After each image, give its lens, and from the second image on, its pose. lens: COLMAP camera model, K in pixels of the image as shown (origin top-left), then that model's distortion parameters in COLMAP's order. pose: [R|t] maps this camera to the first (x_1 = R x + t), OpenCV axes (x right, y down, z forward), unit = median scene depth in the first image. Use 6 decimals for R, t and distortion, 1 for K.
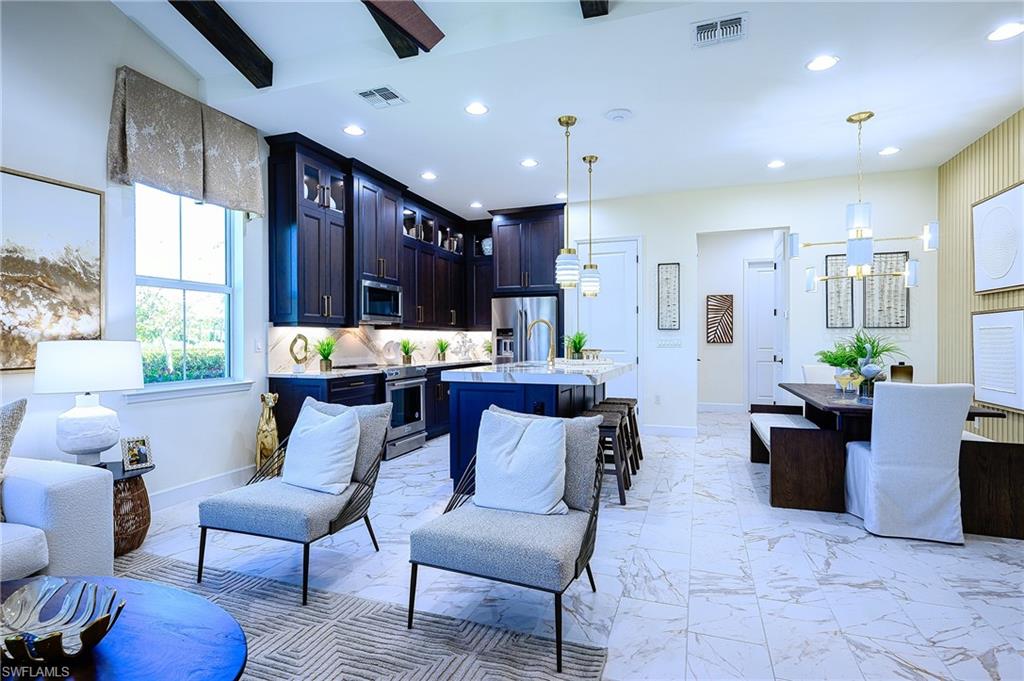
lens RADIAL K [[518.7, 0, 502.6], [0, 518.7, 342.1], [0, 0, 1]] dist [-0.014544, 0.004594]
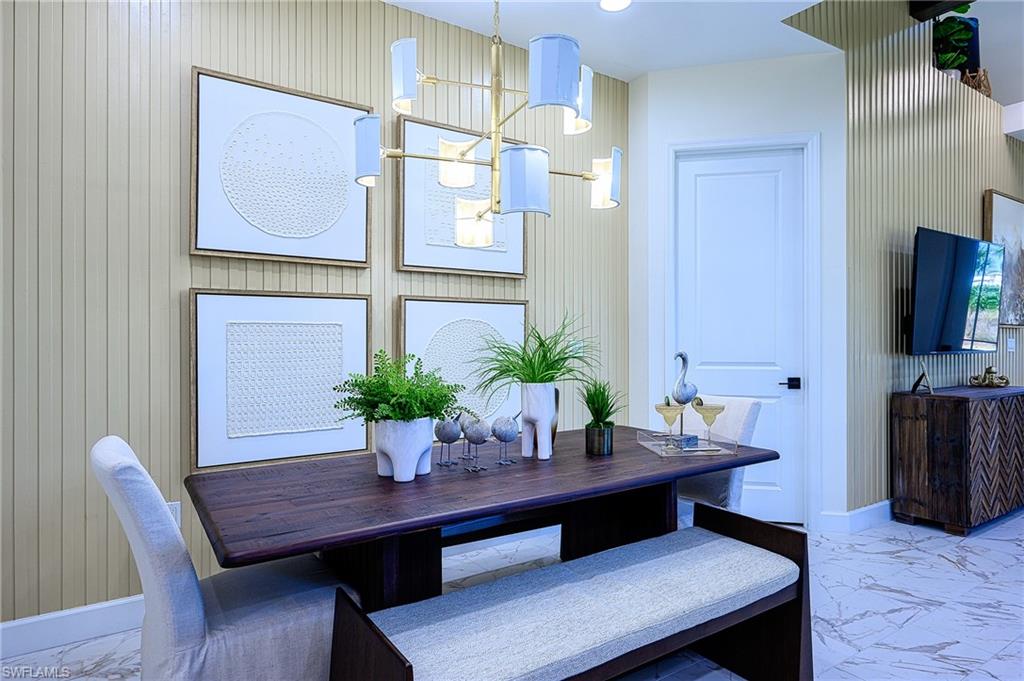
lens RADIAL K [[599.5, 0, 510.8], [0, 599.5, 342.1], [0, 0, 1]] dist [0.009480, -0.003432]
pose [[-0.813624, -0.003513, 0.581380, 0.294514], [0.002264, 0.999955, 0.009211, -0.009750], [-0.581387, 0.008811, -0.813580, 1.115442]]
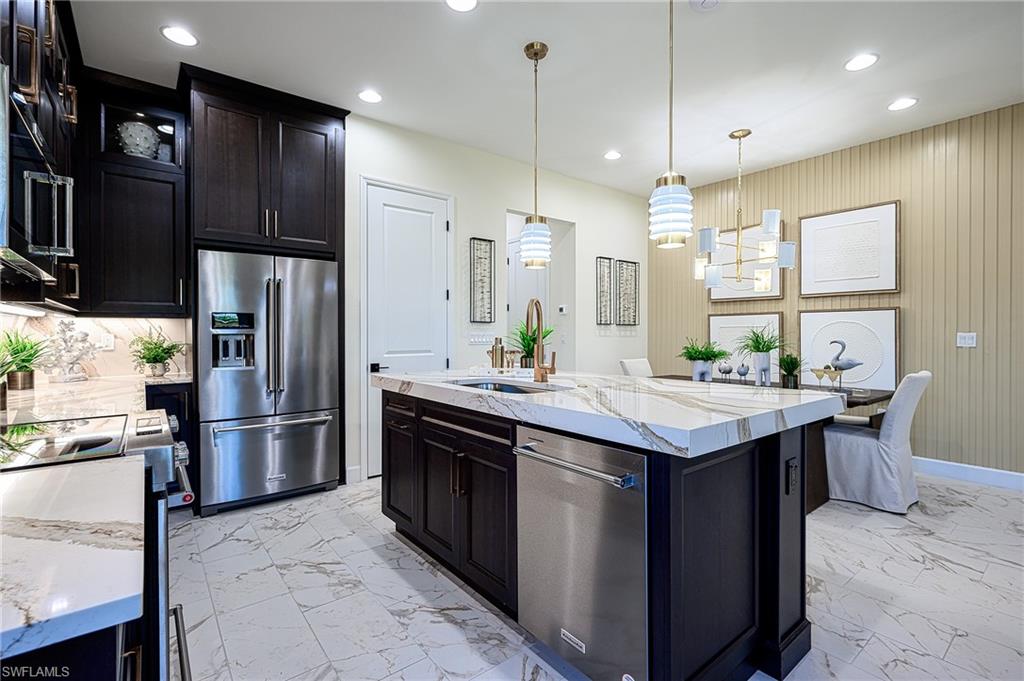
lens RADIAL K [[471.3, 0, 514.6], [0, 471.3, 335.5], [0, 0, 1]] dist [-0.003429, 0.002723]
pose [[0.508547, -0.000964, 0.861033, -0.326898], [0.003577, 0.999993, -0.000992, -0.004249], [-0.861027, 0.003584, 0.508547, 0.704452]]
